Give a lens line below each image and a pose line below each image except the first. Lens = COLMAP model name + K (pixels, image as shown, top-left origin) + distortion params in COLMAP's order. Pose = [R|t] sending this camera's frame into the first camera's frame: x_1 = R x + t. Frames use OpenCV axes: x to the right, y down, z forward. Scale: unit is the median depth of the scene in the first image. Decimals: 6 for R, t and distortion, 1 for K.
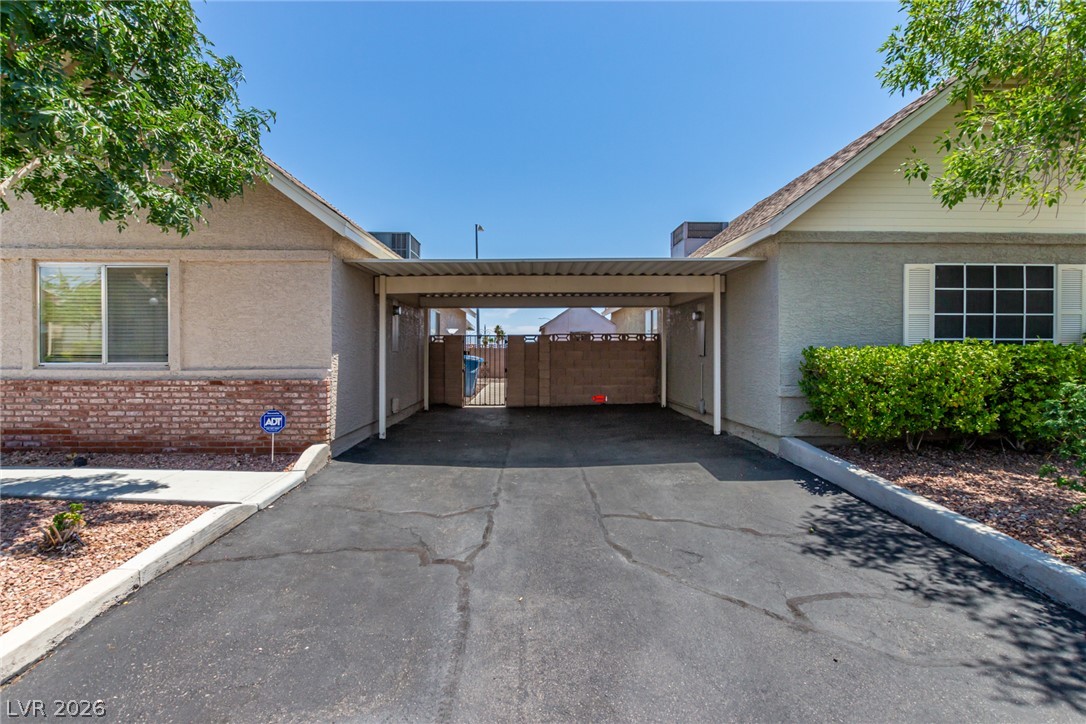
lens RADIAL K [[497.0, 0, 541.1], [0, 497.0, 359.2], [0, 0, 1]] dist [0.007541, -0.003200]
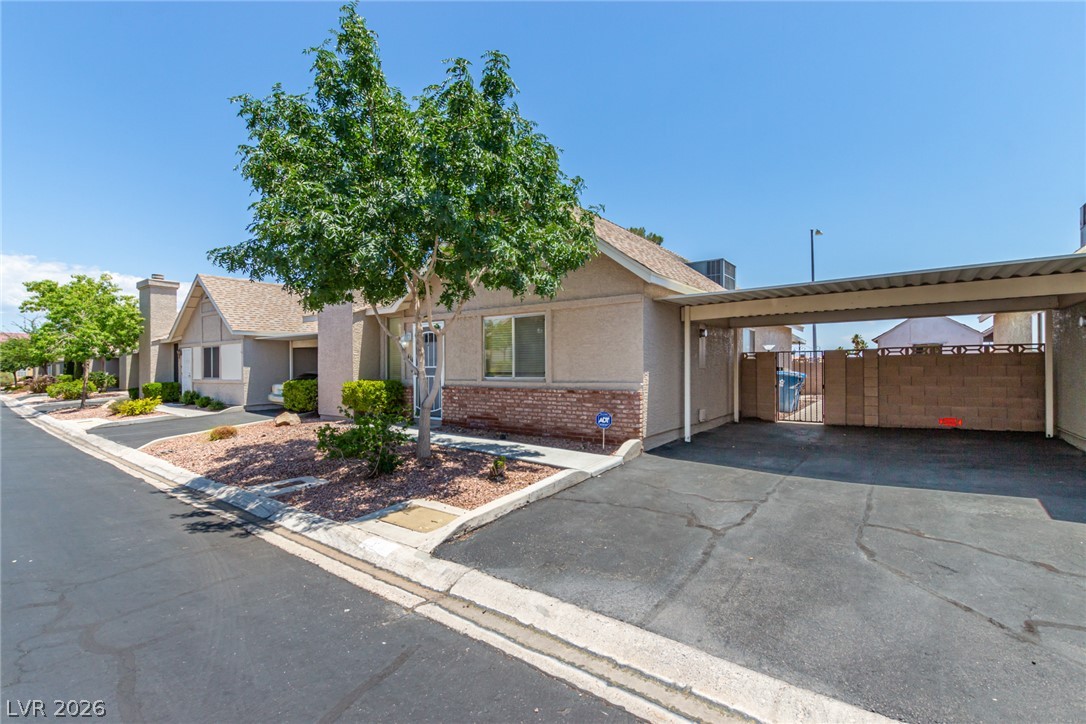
lens RADIAL K [[497.0, 0, 542.1], [0, 497.0, 366.0], [0, 0, 1]] dist [0.007541, -0.003200]
pose [[0.791855, -0.007183, -0.610667, 0.181000], [-0.001655, 0.999902, -0.013907, -0.007214], [0.610707, 0.012023, 0.791765, -0.218498]]
